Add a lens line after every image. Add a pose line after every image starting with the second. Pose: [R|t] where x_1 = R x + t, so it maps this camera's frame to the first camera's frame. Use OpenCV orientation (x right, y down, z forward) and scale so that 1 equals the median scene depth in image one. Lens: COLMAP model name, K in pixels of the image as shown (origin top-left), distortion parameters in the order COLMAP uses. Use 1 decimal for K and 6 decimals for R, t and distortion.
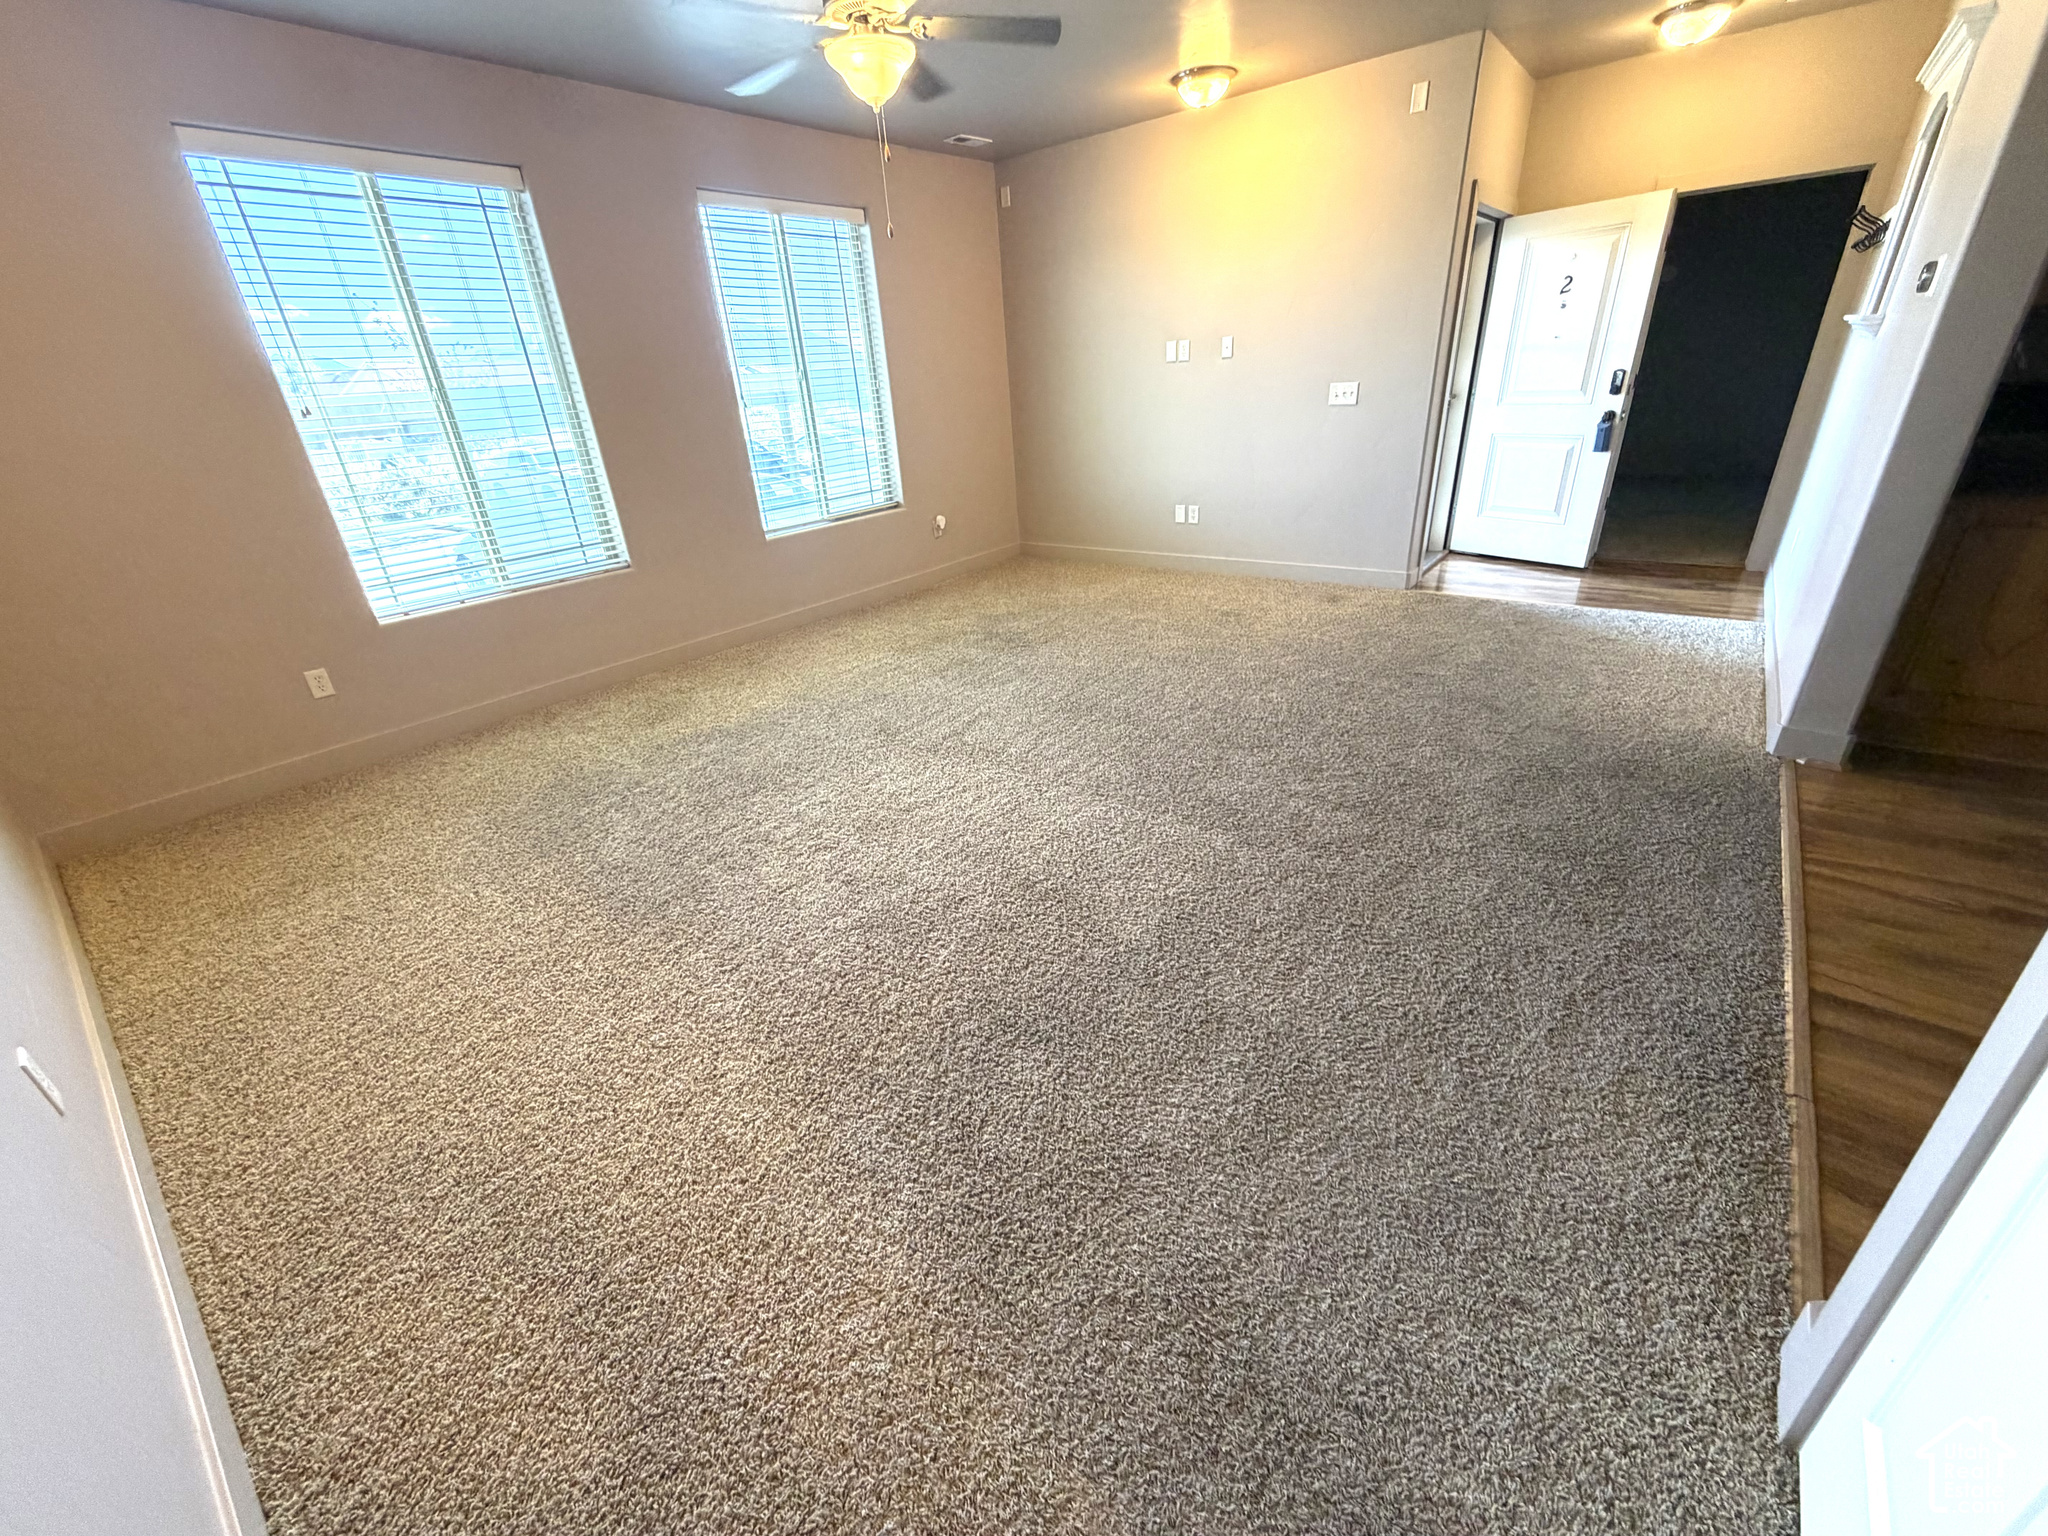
lens RADIAL K [[815.1, 0, 1018.8], [0, 815.1, 767.7], [0, 0, 1]] dist [-0.001397, 0.000570]
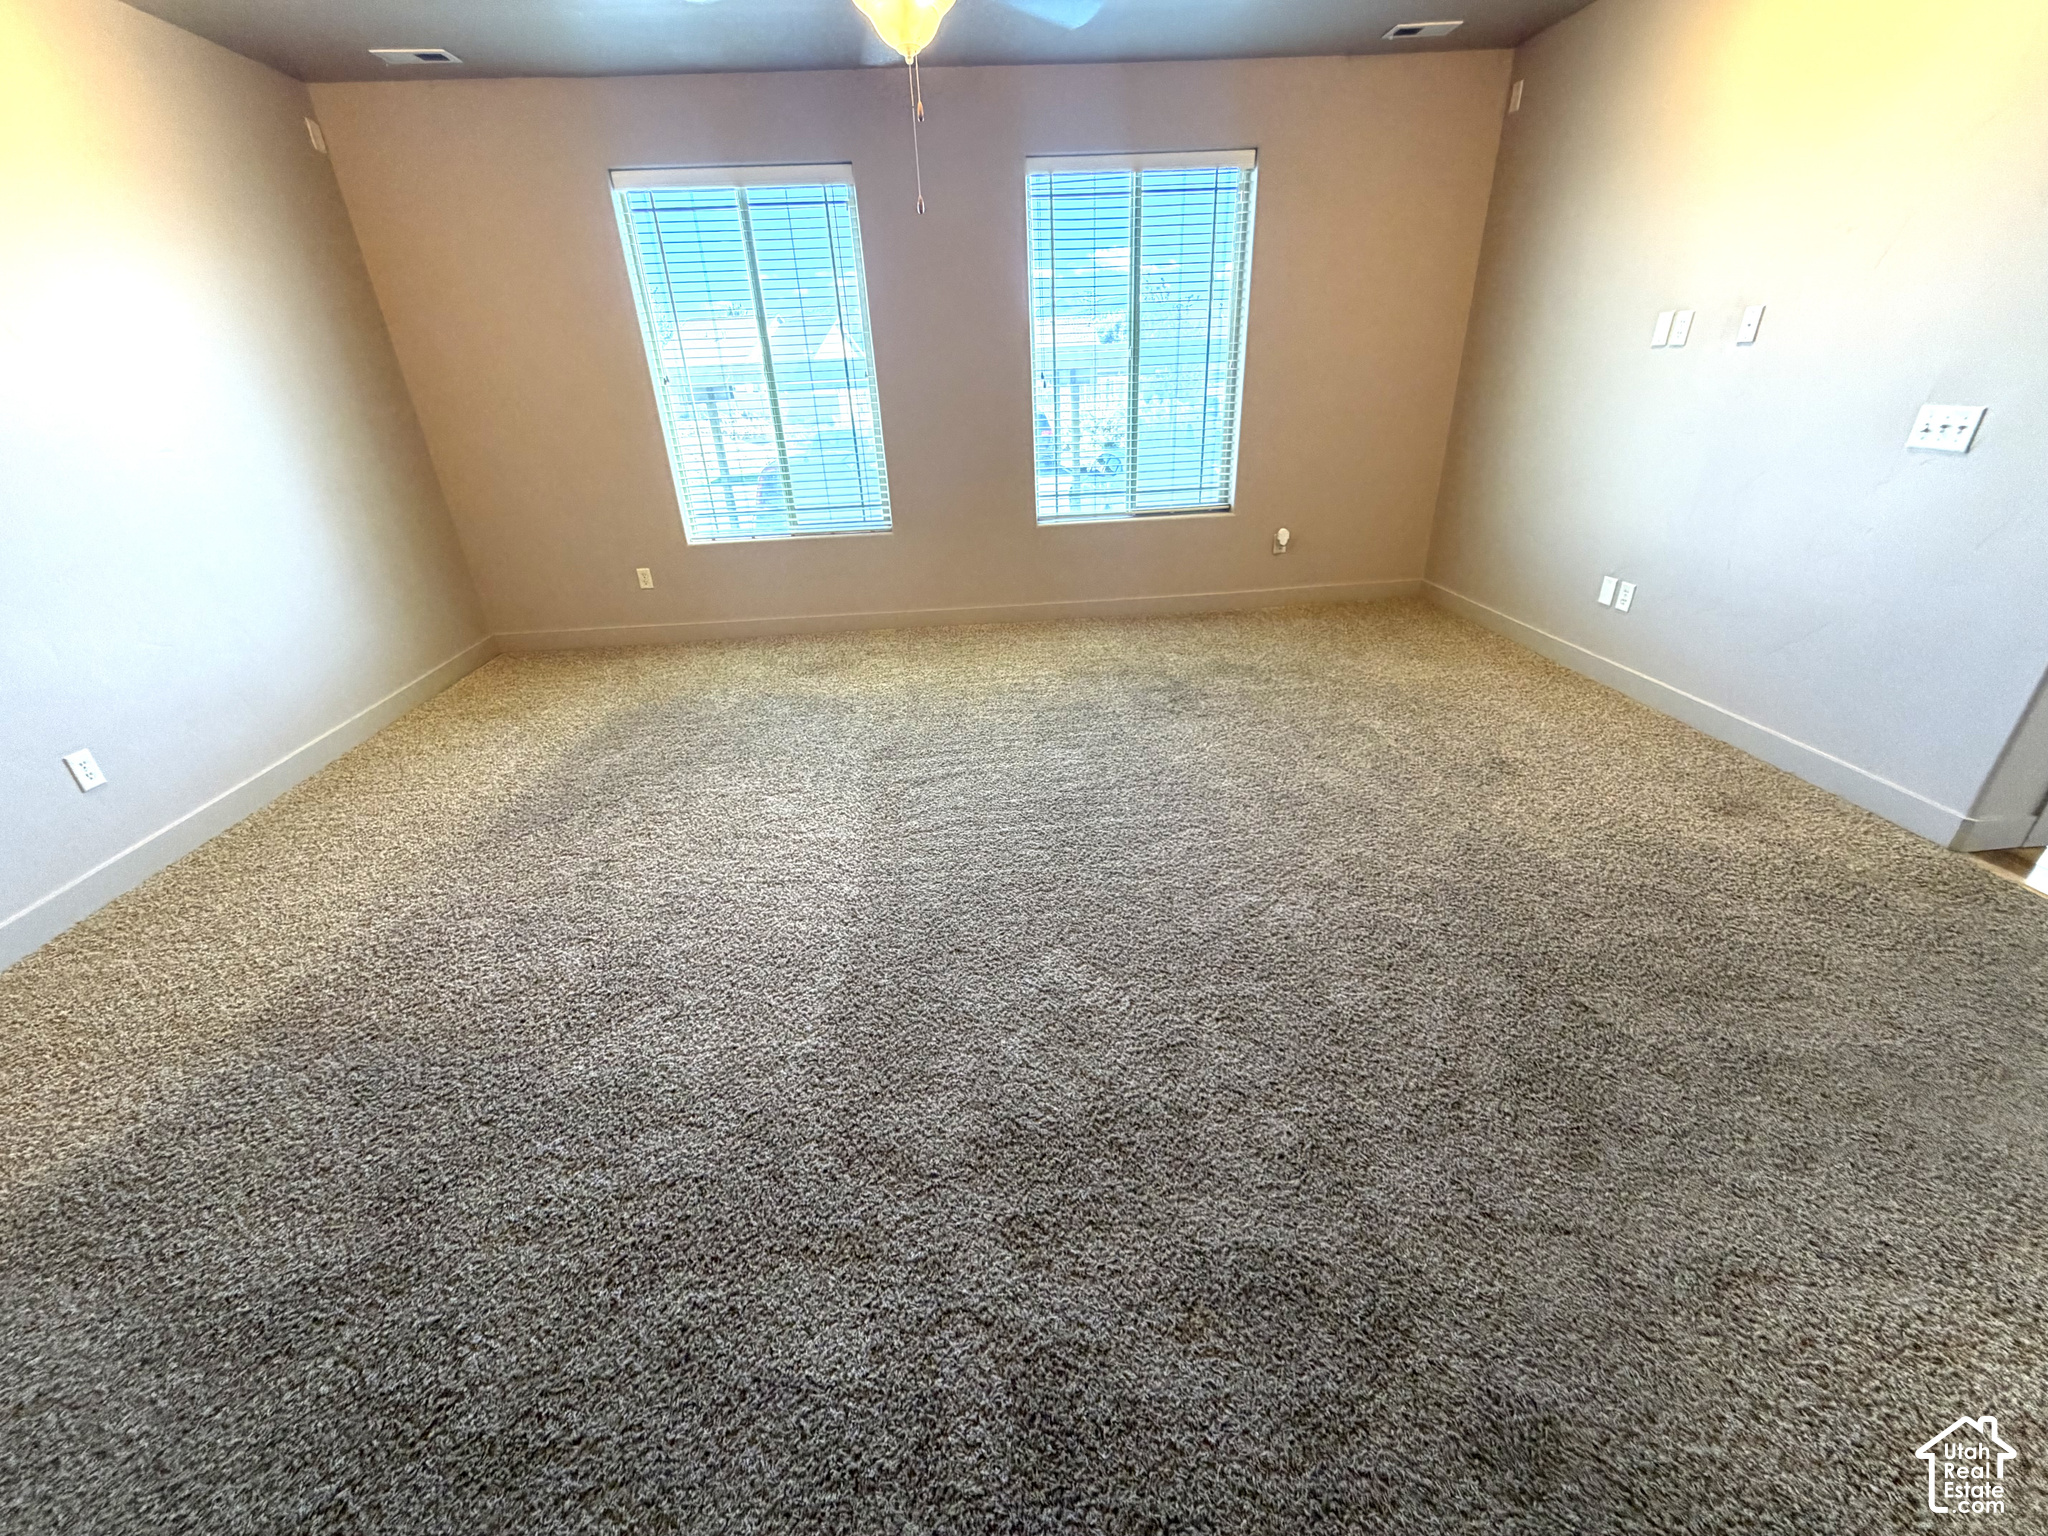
lens RADIAL K [[815.1, 0, 1018.8], [0, 815.1, 767.7], [0, 0, 1]] dist [-0.001397, 0.000570]
pose [[0.683538, 0.355178, -0.637671, 0.448508], [-0.321295, 0.930844, 0.174067, -0.196529], [0.655396, 0.085899, 0.750384, 0.321430]]
